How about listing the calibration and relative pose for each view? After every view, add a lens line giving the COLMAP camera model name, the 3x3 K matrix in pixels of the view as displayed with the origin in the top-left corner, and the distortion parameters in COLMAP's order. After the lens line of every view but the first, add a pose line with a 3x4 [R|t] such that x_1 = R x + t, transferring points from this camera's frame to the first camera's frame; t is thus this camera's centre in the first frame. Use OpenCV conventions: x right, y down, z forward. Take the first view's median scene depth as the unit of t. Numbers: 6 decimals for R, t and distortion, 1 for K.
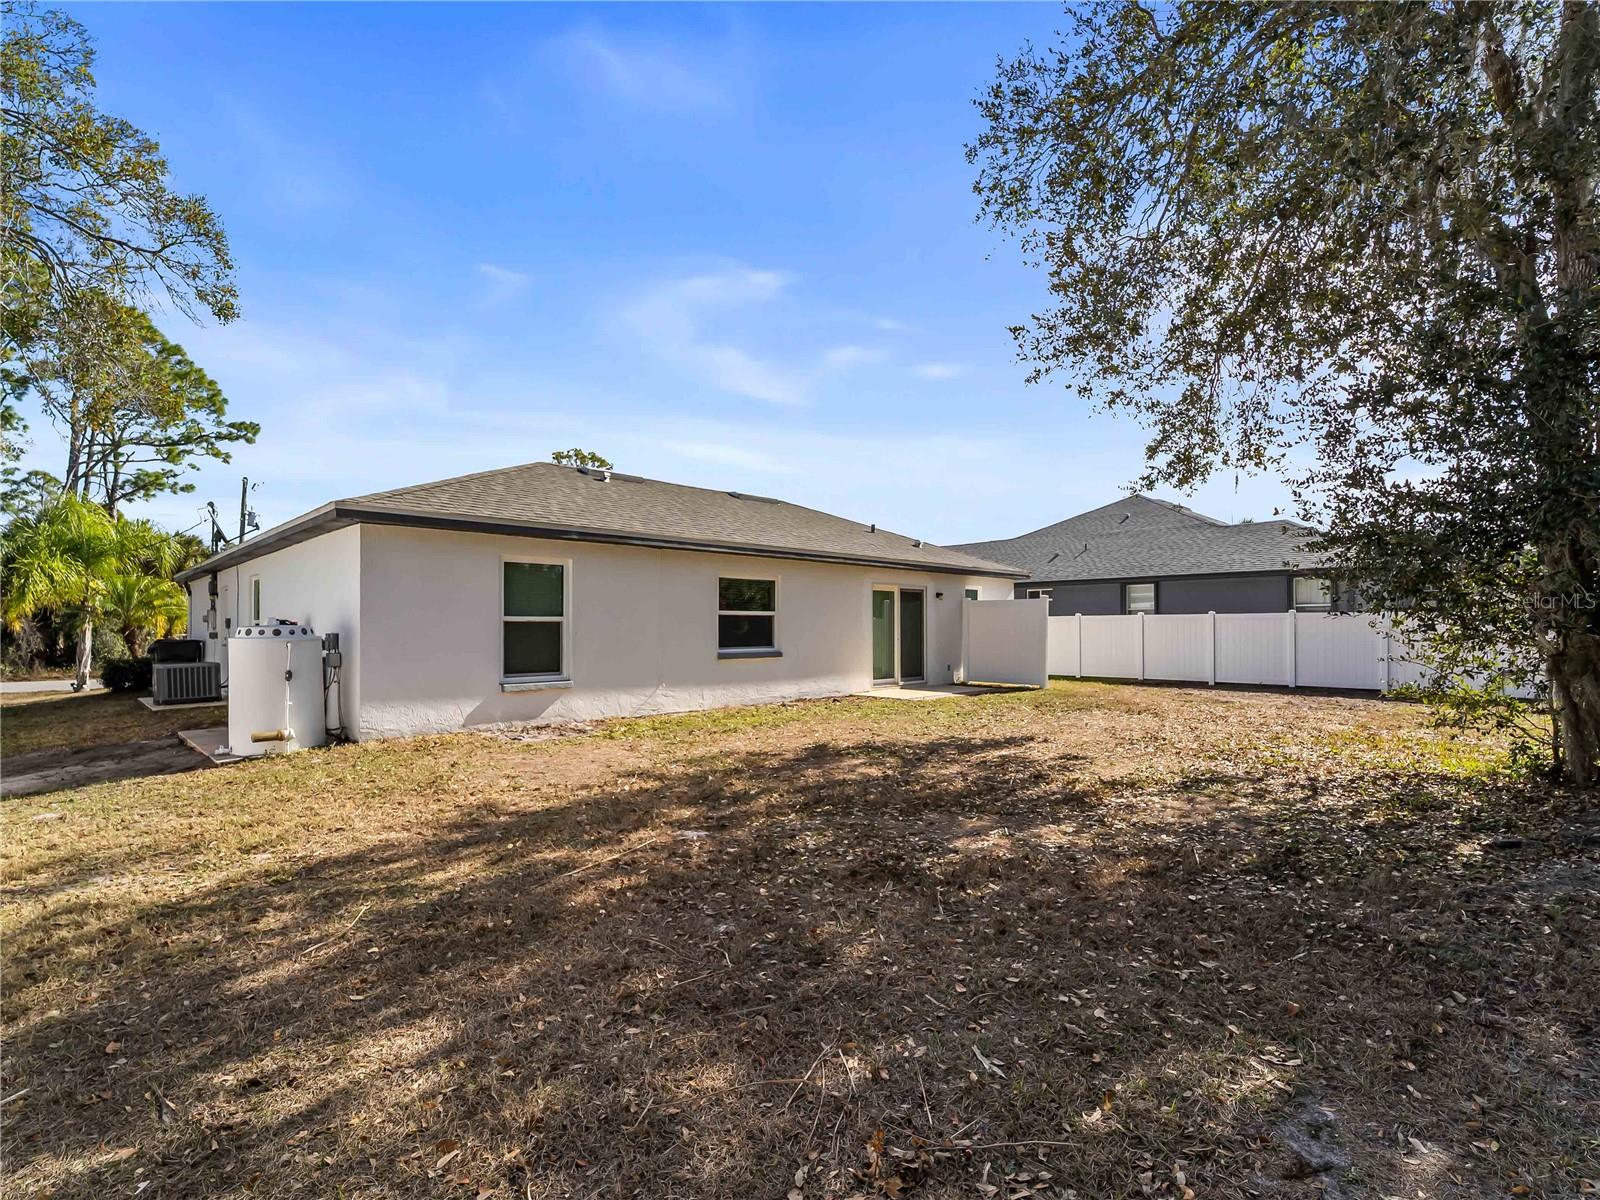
lens RADIAL K [[730.7, 0, 805.6], [0, 730.7, 616.6], [0, 0, 1]] dist [-0.001616, -0.000455]
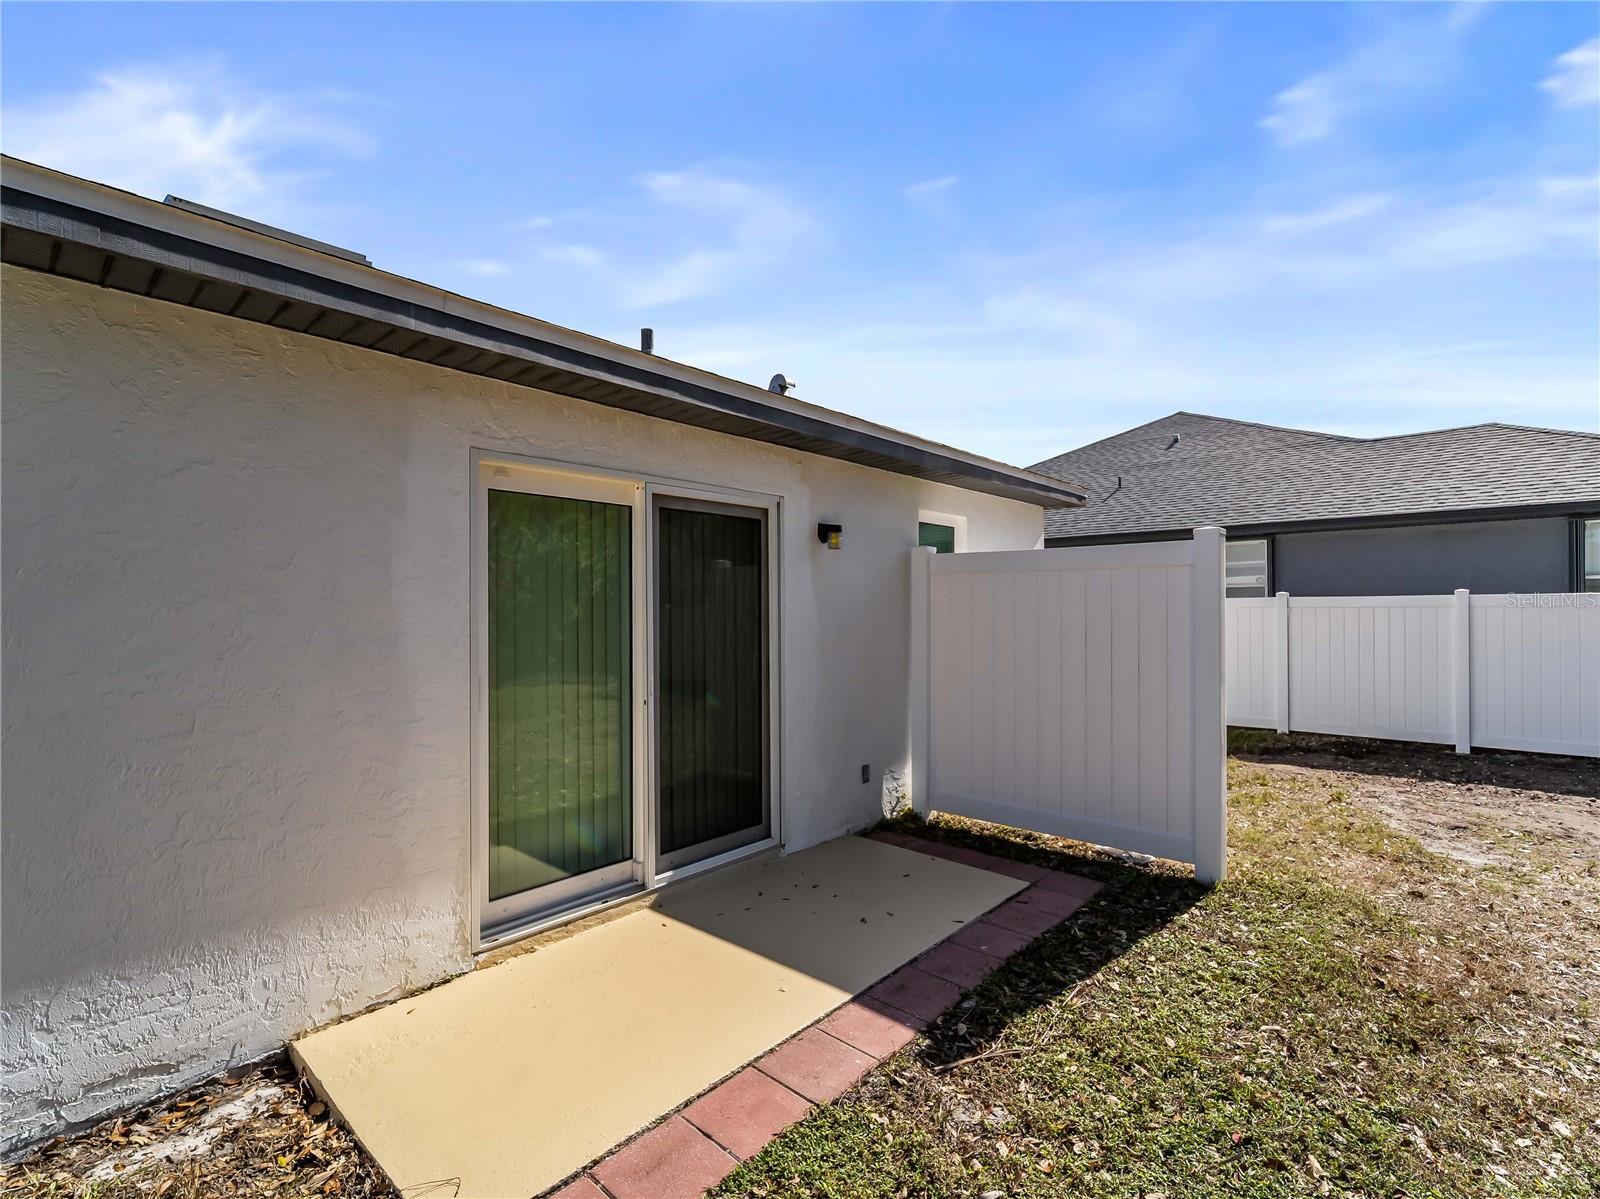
lens RADIAL K [[730.7, 0, 805.6], [0, 730.7, 616.1], [0, 0, 1]] dist [-0.001616, -0.000455]
pose [[0.997807, -0.002947, 0.066121, 0.149654], [0.001385, 0.999719, 0.023658, -0.003151], [-0.066172, -0.023514, 0.997531, 0.691123]]
